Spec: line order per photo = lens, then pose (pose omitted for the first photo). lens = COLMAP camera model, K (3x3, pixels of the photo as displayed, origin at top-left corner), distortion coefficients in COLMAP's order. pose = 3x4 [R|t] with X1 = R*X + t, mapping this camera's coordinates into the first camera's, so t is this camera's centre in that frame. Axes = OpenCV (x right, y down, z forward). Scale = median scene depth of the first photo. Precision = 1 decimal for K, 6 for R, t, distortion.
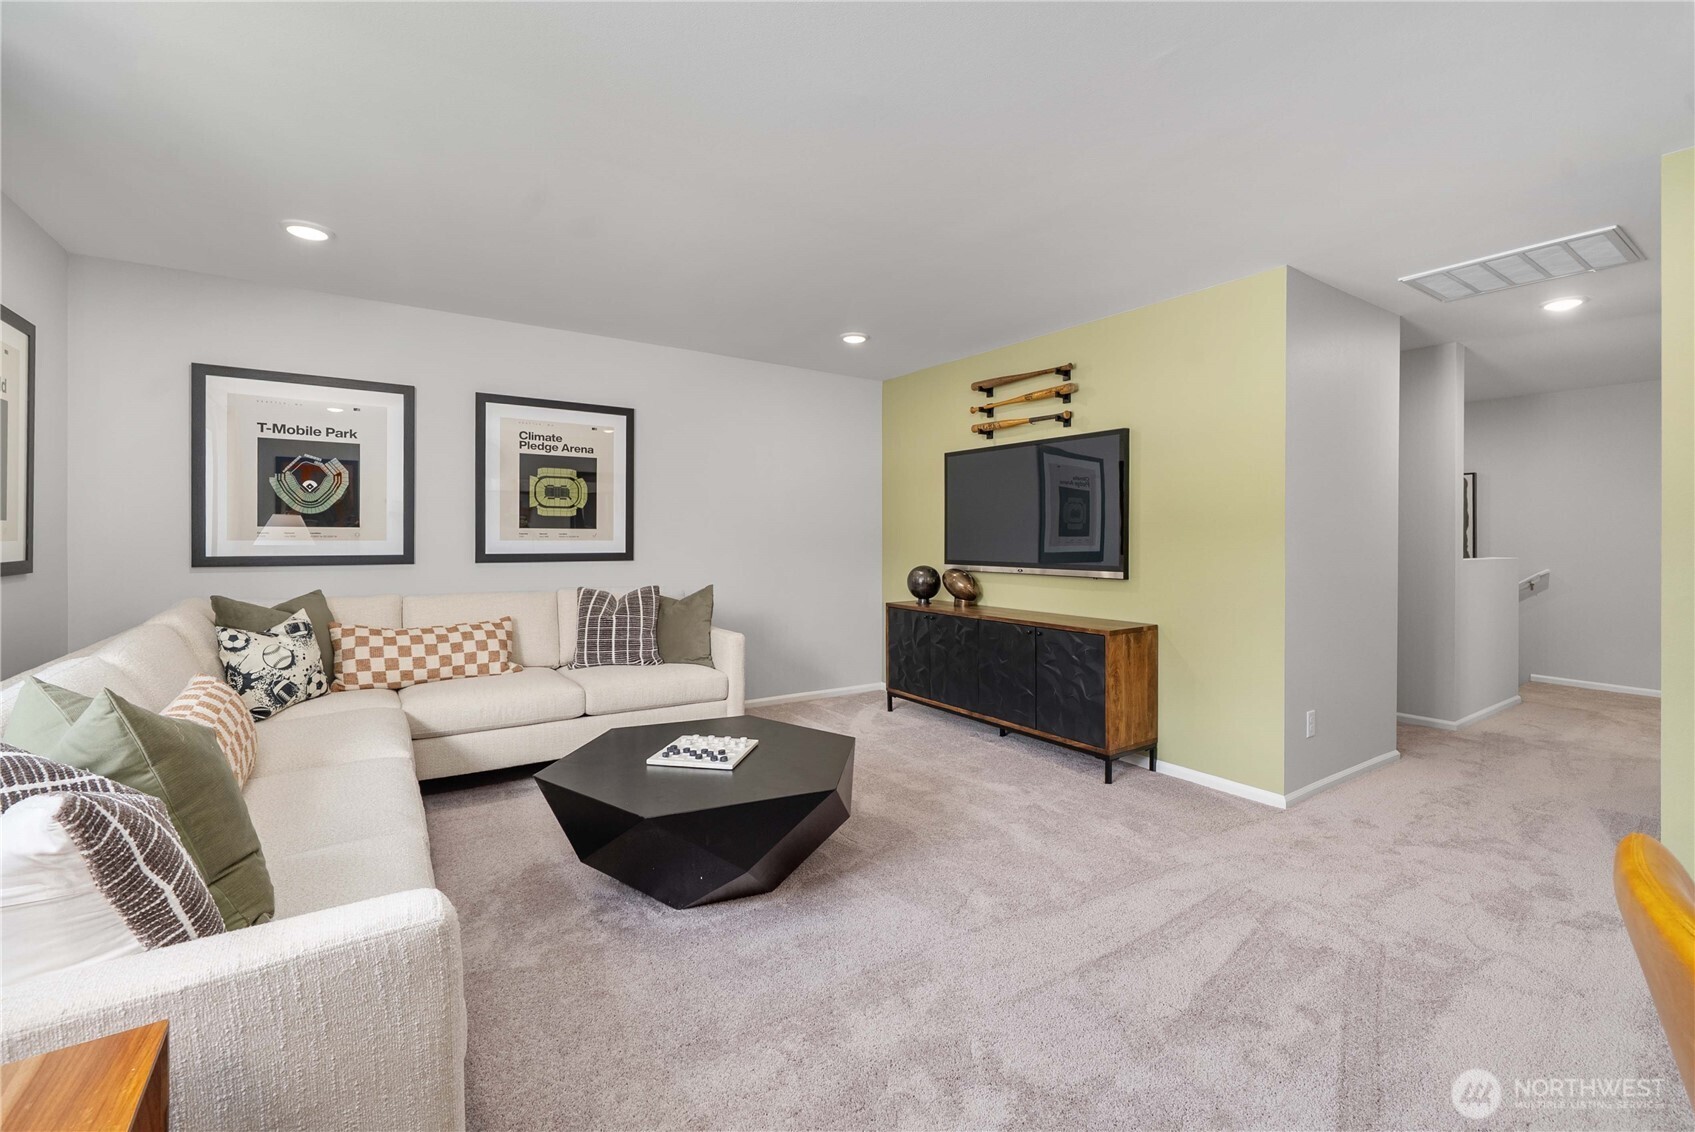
lens RADIAL K [[723.8, 0, 828.7], [0, 723.8, 539.8], [0, 0, 1]] dist [0.001173, -0.000430]
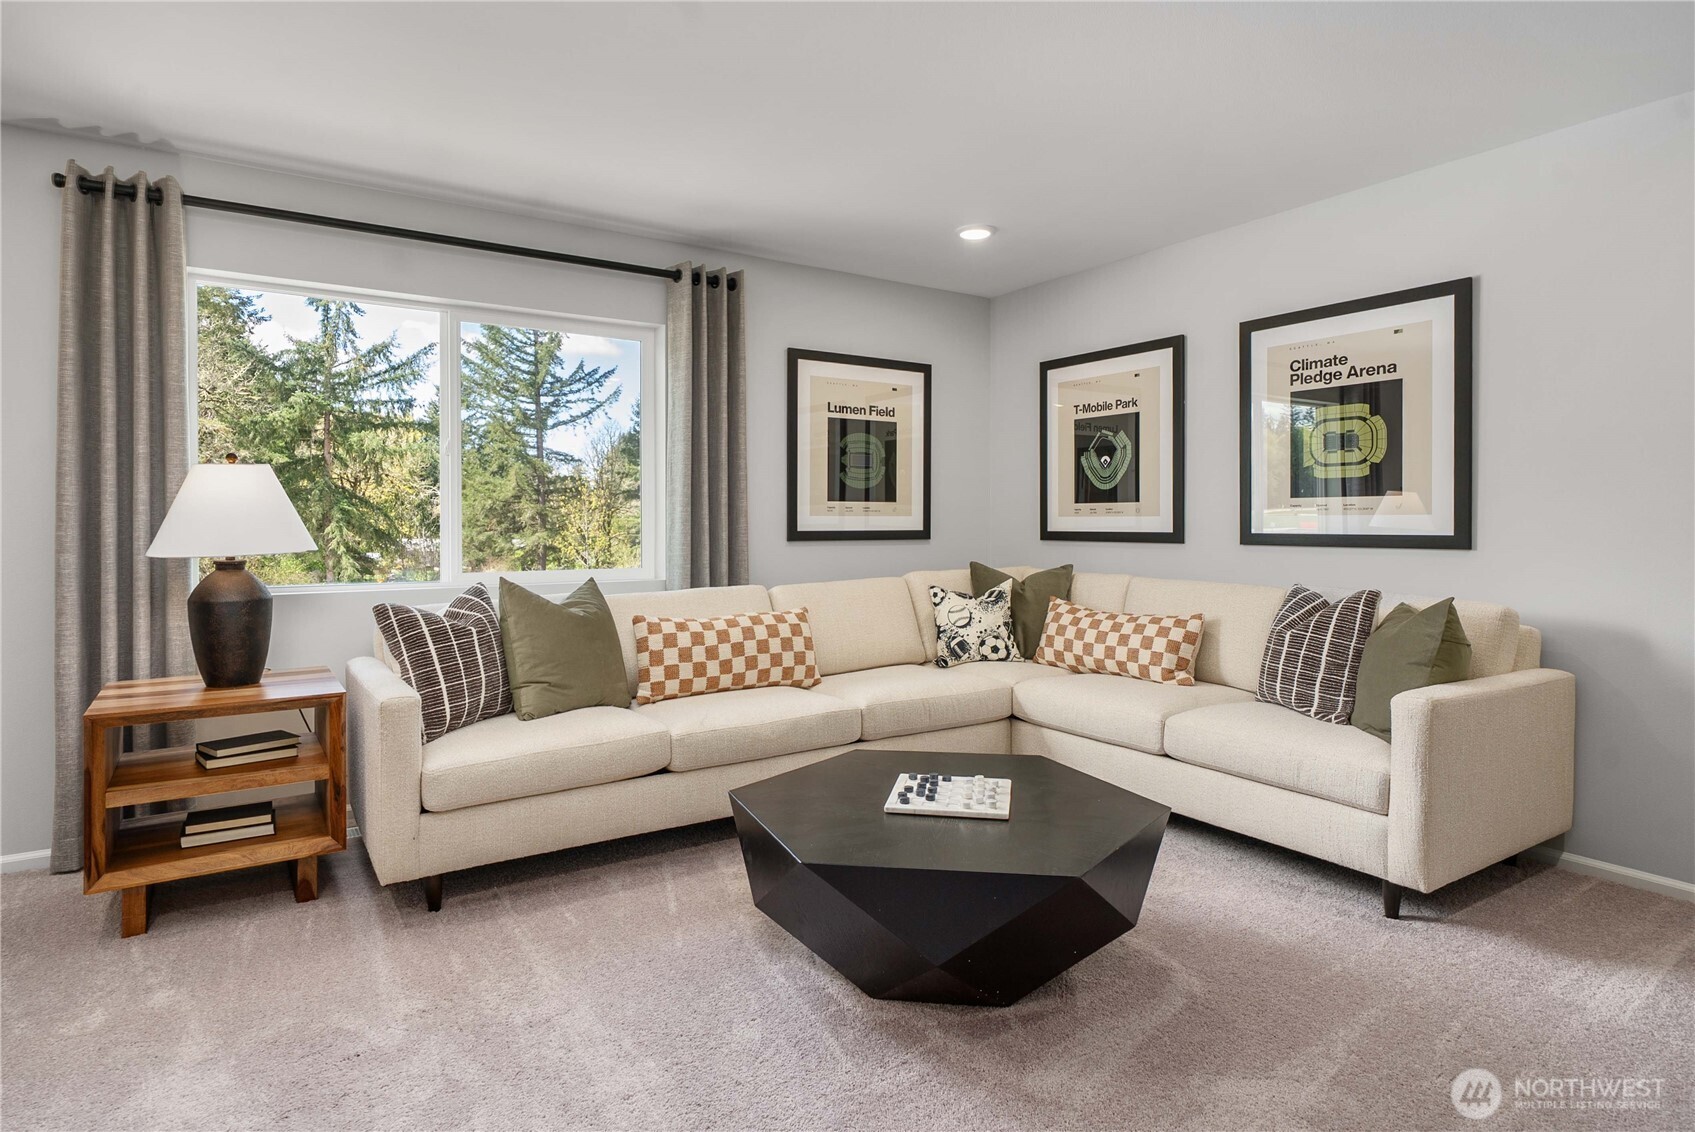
lens RADIAL K [[909.4, 0, 836.3], [0, 909.4, 532.1], [0, 0, 1]] dist [-0.004855, 0.002408]
pose [[0.000847, 0.006232, -0.999980, 0.524179], [-0.006090, 0.999962, 0.006226, 0.016637], [0.999981, 0.006085, 0.000885, 0.625841]]
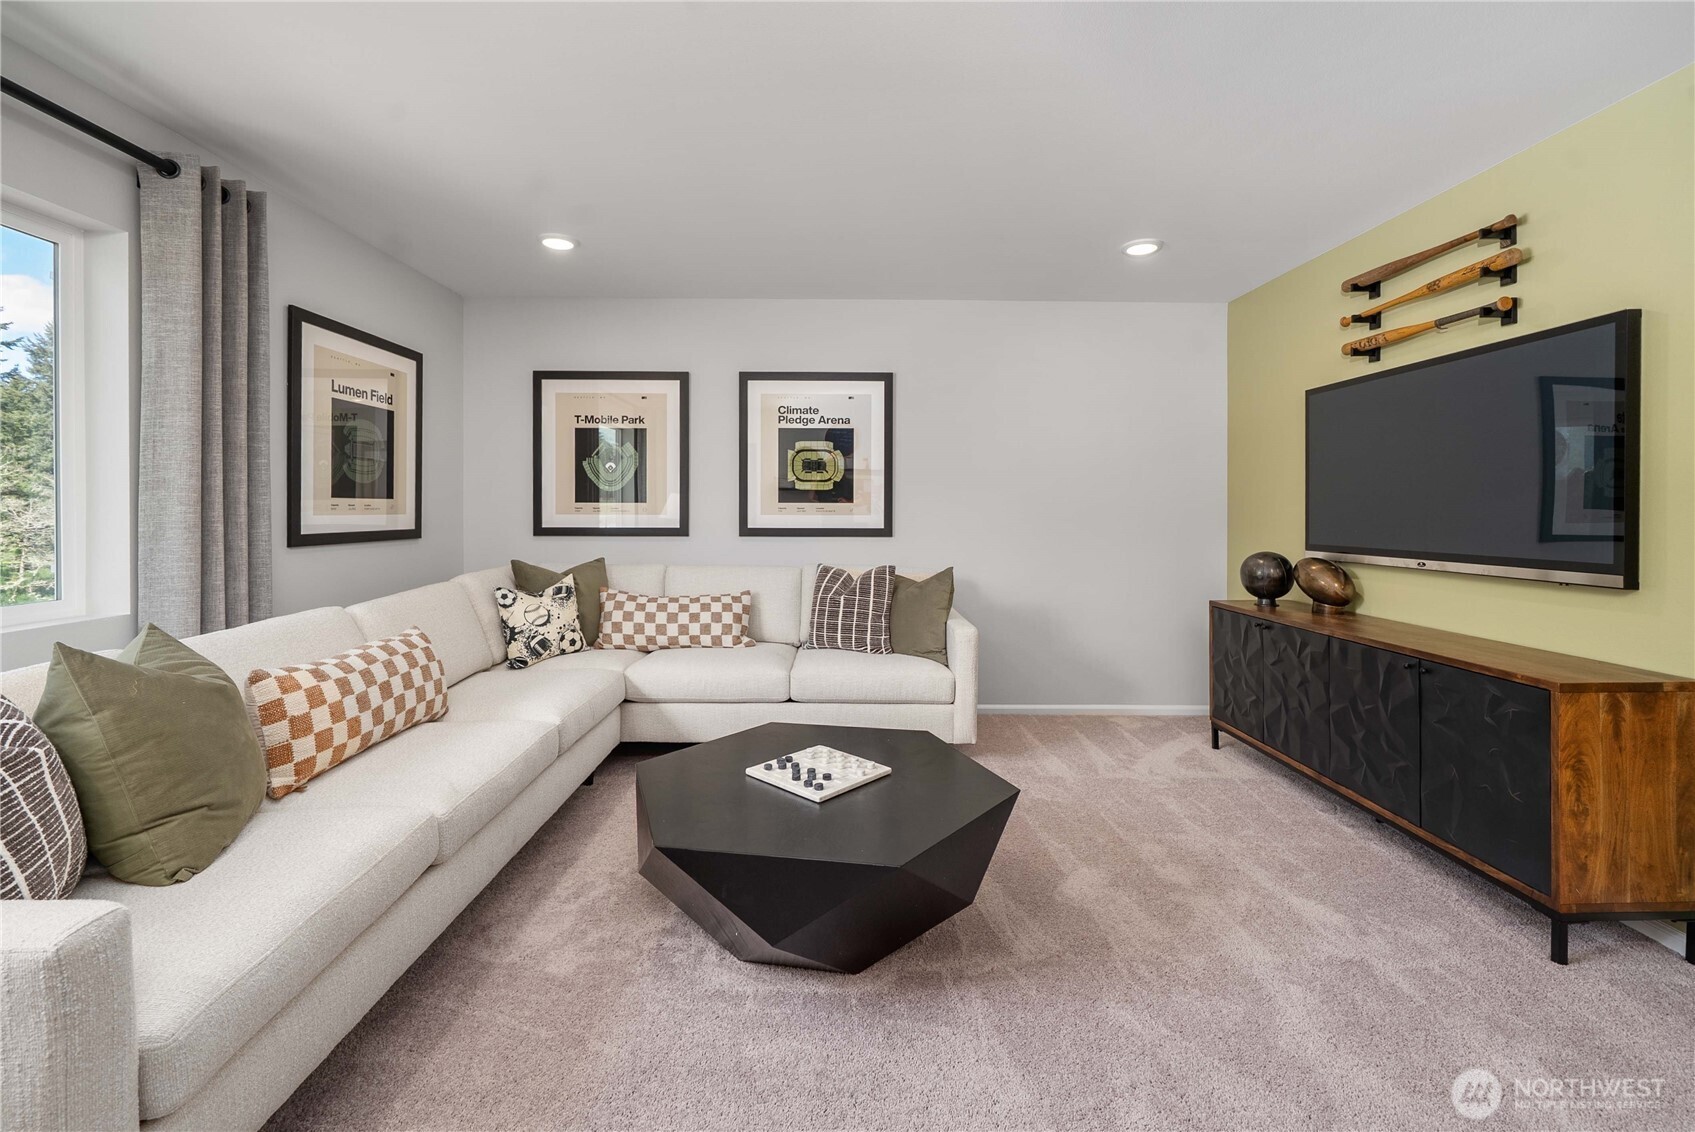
lens RADIAL K [[723.8, 0, 831.2], [0, 723.8, 512.3], [0, 0, 1]] dist [0.001173, -0.000430]
pose [[0.838011, 0.000174, -0.545654, 0.206714], [-0.001688, 0.999996, -0.002273, -0.000445], [0.545651, 0.002826, 0.838008, 0.223264]]
